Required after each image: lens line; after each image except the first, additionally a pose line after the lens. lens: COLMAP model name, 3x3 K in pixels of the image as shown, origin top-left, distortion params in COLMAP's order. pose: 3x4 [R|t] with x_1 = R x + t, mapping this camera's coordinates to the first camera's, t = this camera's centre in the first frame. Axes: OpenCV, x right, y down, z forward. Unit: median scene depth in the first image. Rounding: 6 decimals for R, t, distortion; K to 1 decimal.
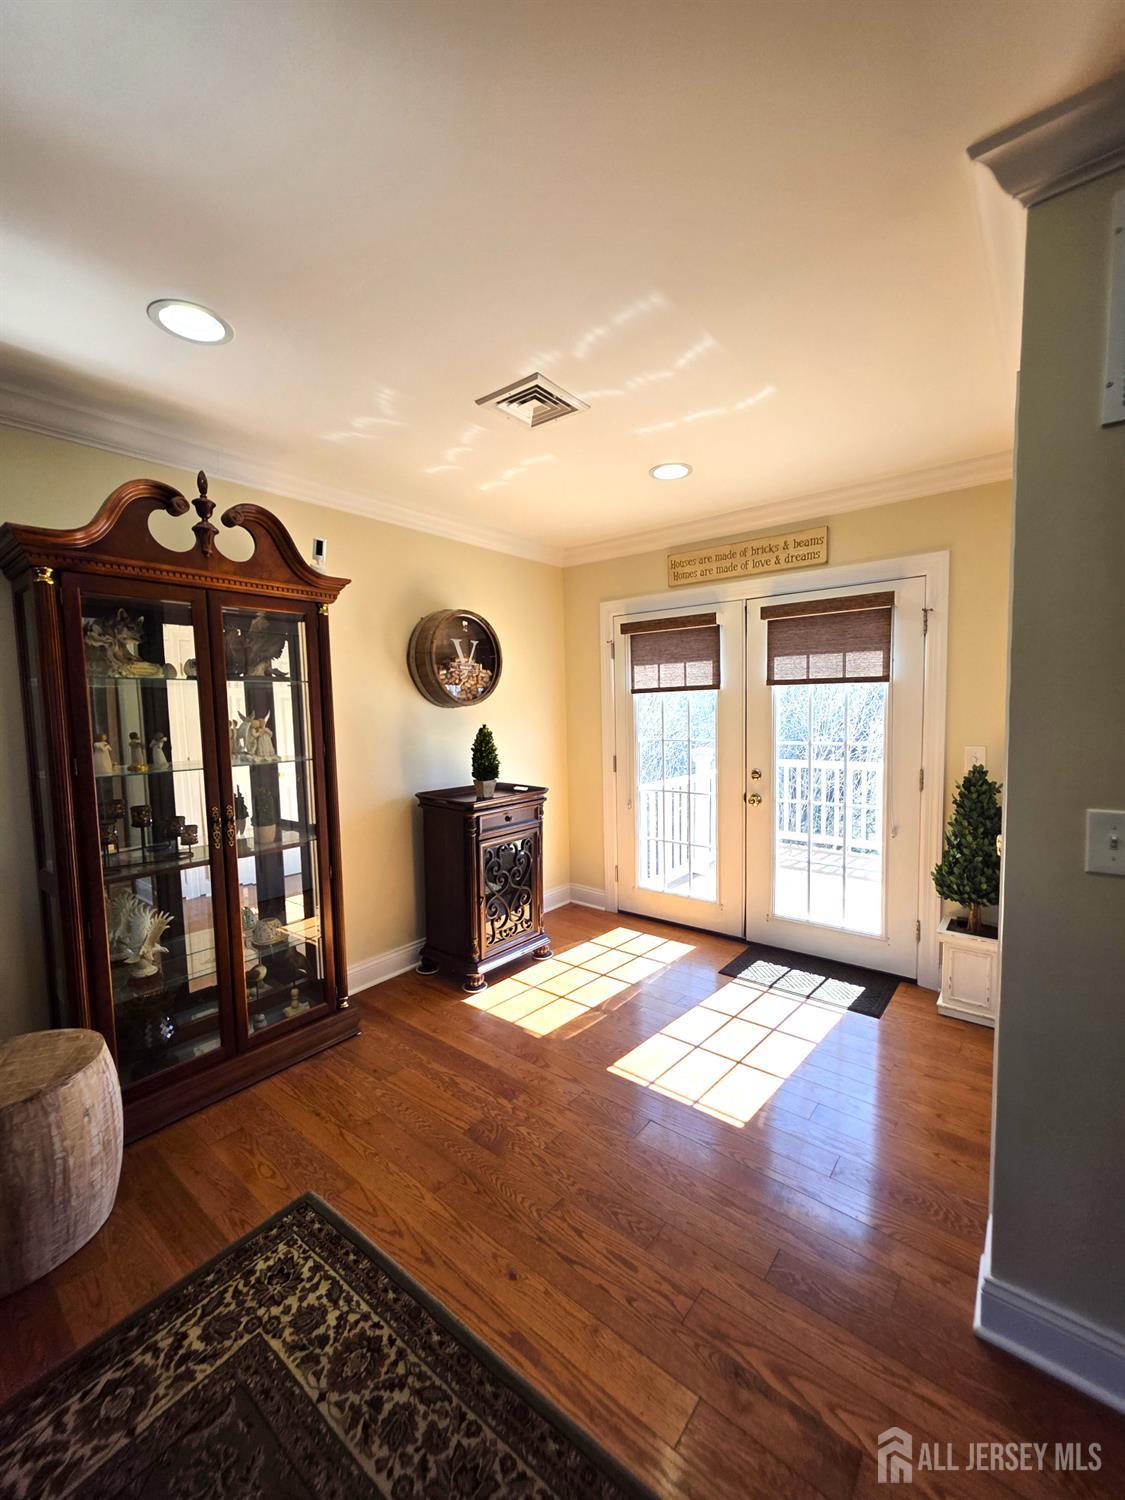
lens RADIAL K [[602.3, 0, 577.7], [0, 602.3, 754.8], [0, 0, 1]] dist [0.004000, -0.001232]
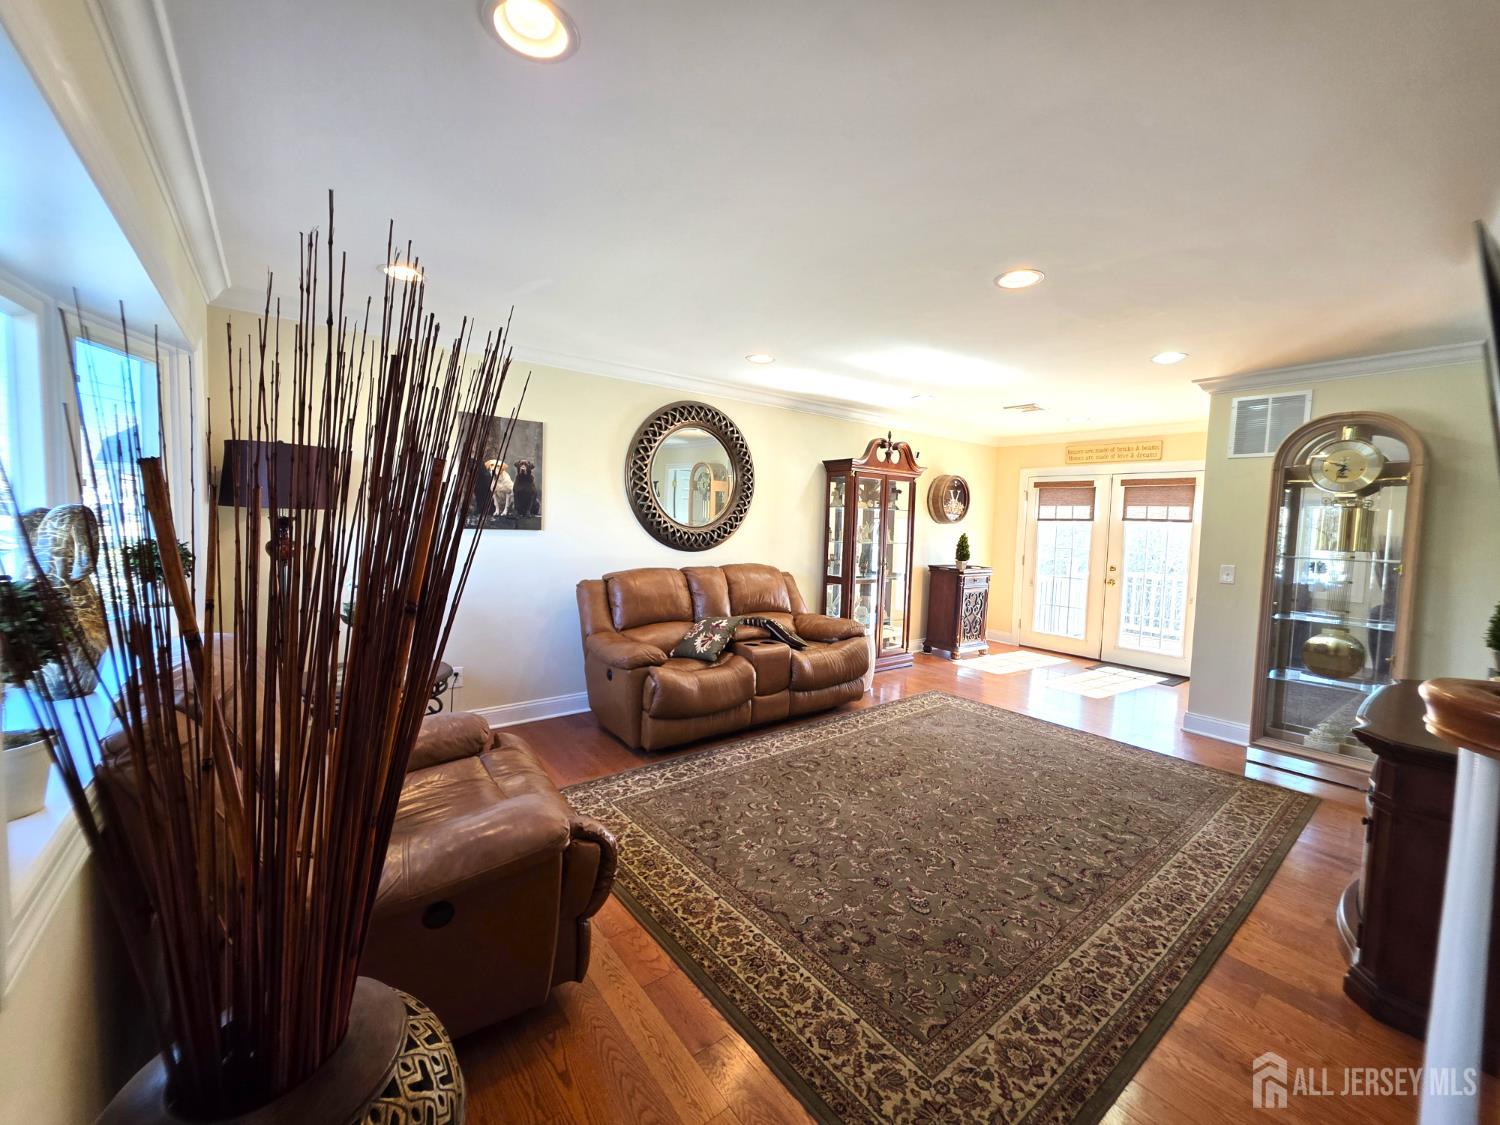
lens RADIAL K [[602.3, 0, 757.8], [0, 602.3, 555.4], [0, 0, 1]] dist [0.004000, -0.001232]
pose [[0.969953, 0.065415, -0.234333, -0.350911], [-0.070539, 0.997417, -0.013541, 0.100716], [0.232842, 0.029664, 0.972062, -1.124111]]
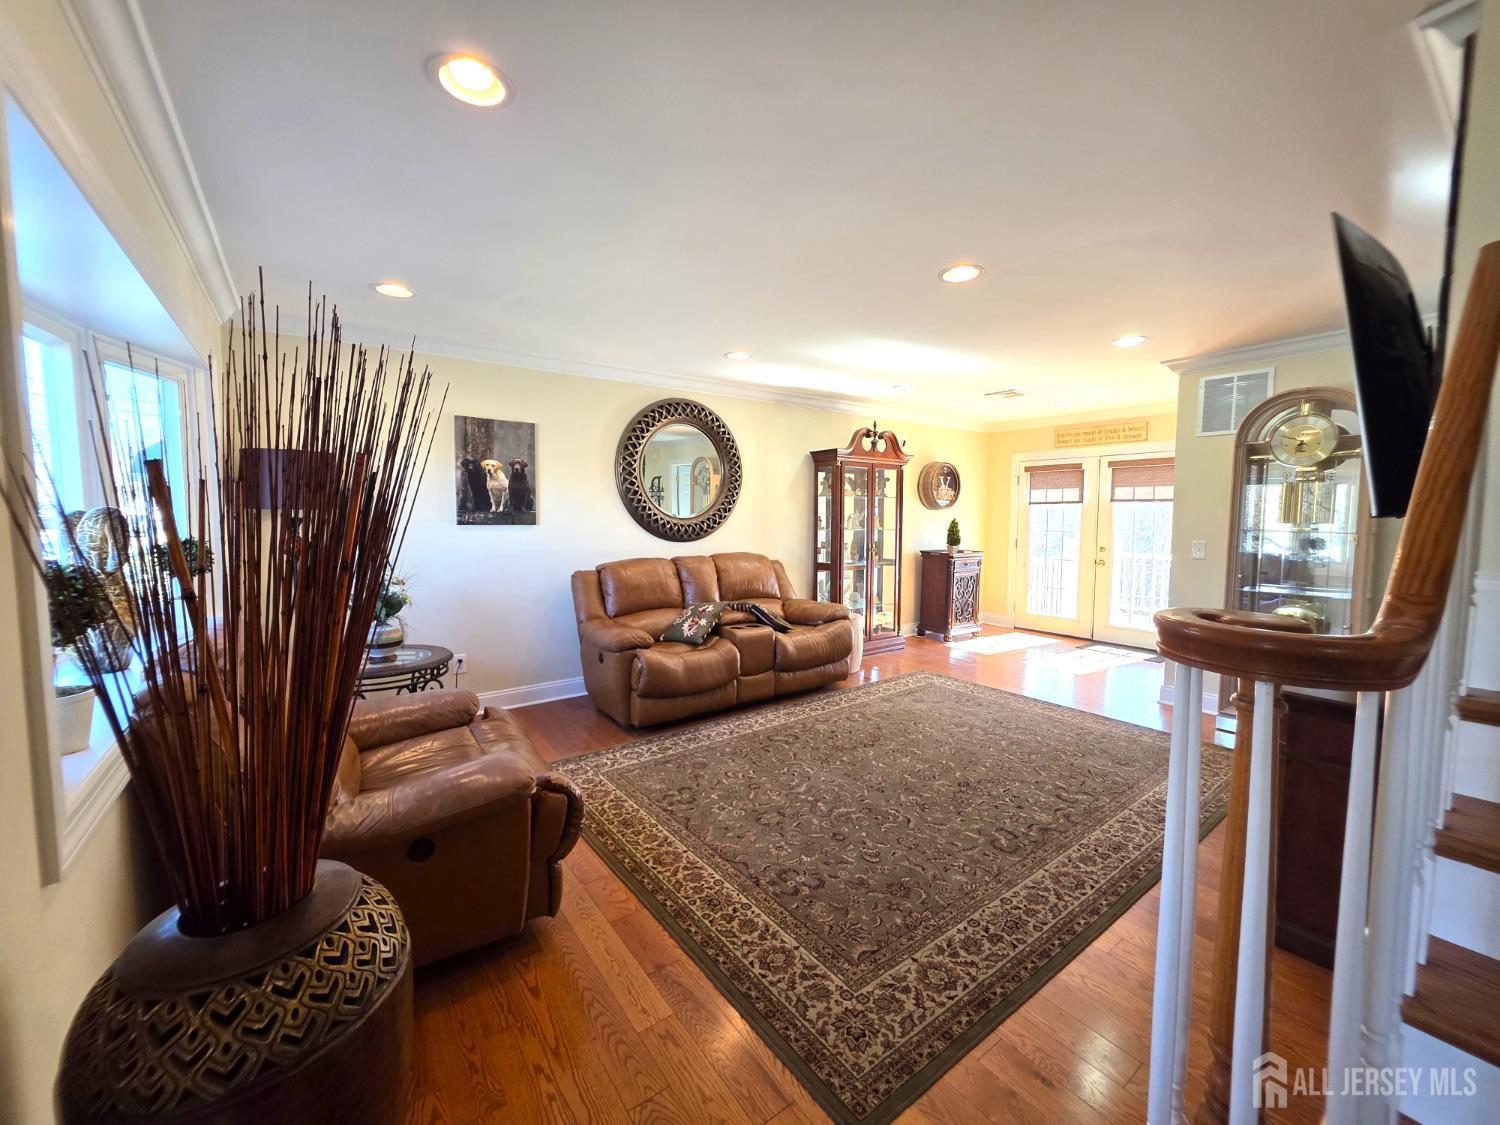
lens RADIAL K [[602.3, 0, 757.9], [0, 602.3, 554.3], [0, 0, 1]] dist [0.004000, -0.001232]
pose [[0.963840, 0.042290, -0.263106, -0.259077], [-0.044974, 0.998979, -0.004183, 0.111779], [0.262660, 0.015865, 0.964758, -1.167200]]
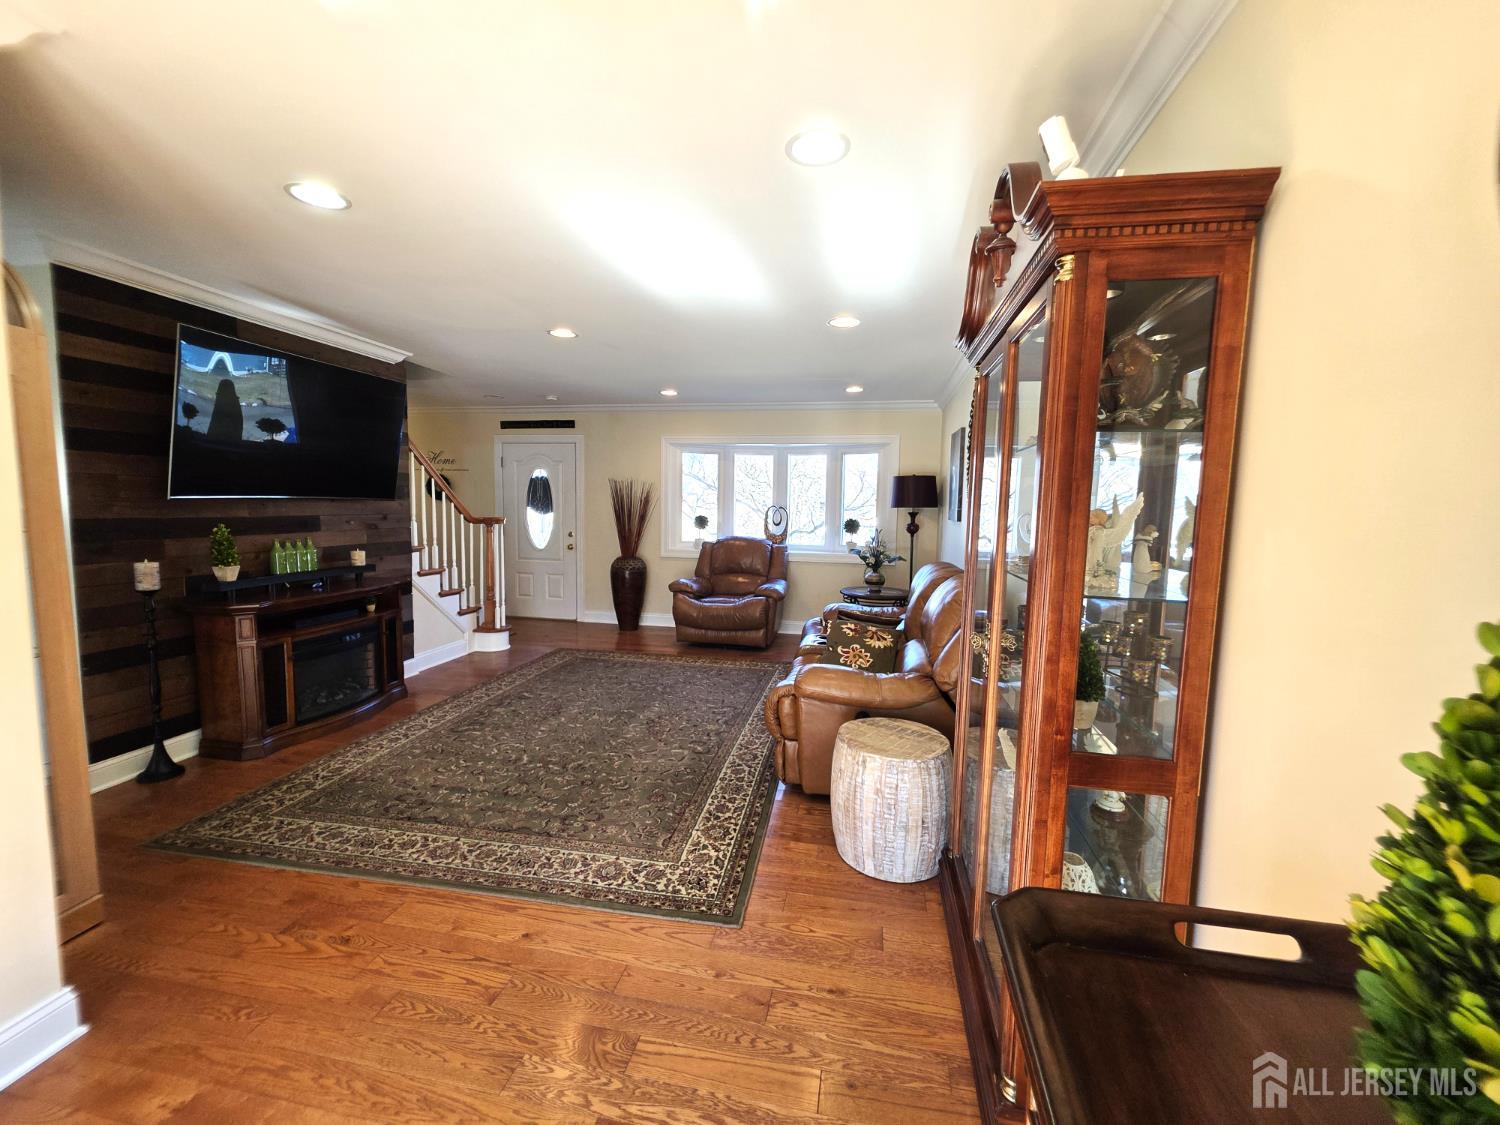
lens RADIAL K [[602.3, 0, 759.3], [0, 602.3, 558.1], [0, 0, 1]] dist [0.004000, -0.001232]
pose [[-0.885981, 0.045094, -0.461525, 0.004127], [-0.037812, 0.984921, 0.168822, -0.076639], [0.462178, 0.167024, -0.870916, 1.045852]]
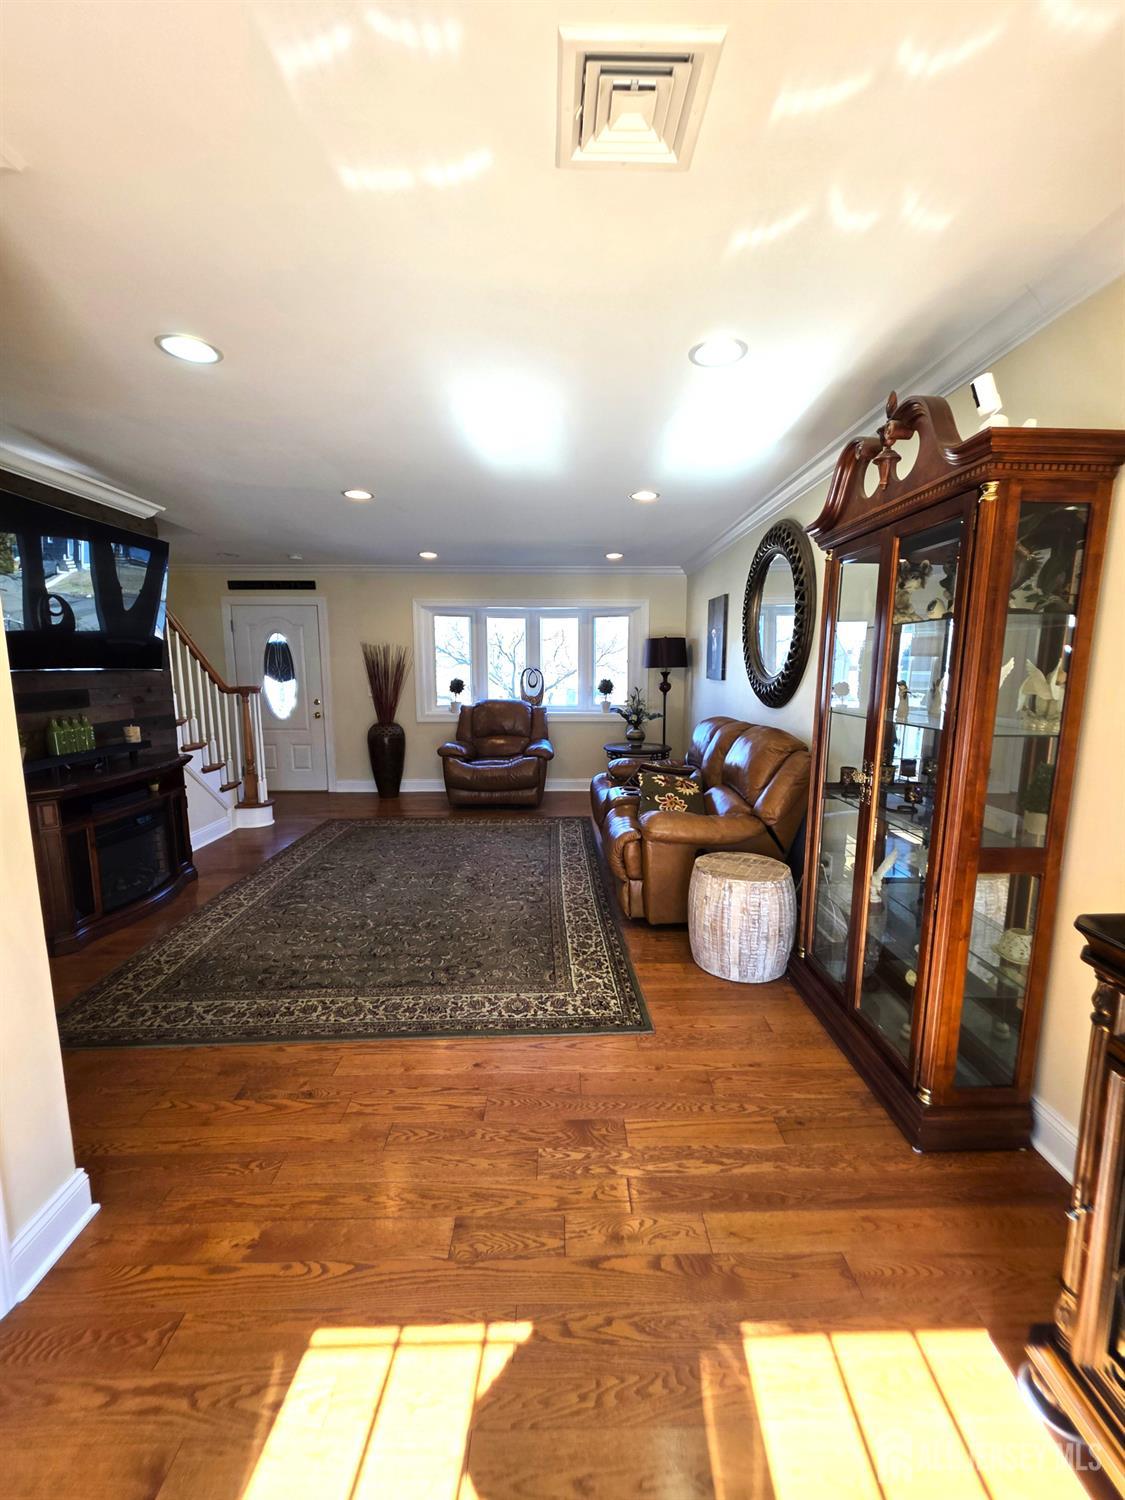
lens RADIAL K [[602.3, 0, 572.0], [0, 602.3, 755.5], [0, 0, 1]] dist [0.004000, -0.001232]
pose [[-0.769748, 0.113276, -0.628217, 0.250845], [-0.036932, 0.974578, 0.220982, -0.081202], [0.637279, 0.193301, -0.745996, 0.975617]]
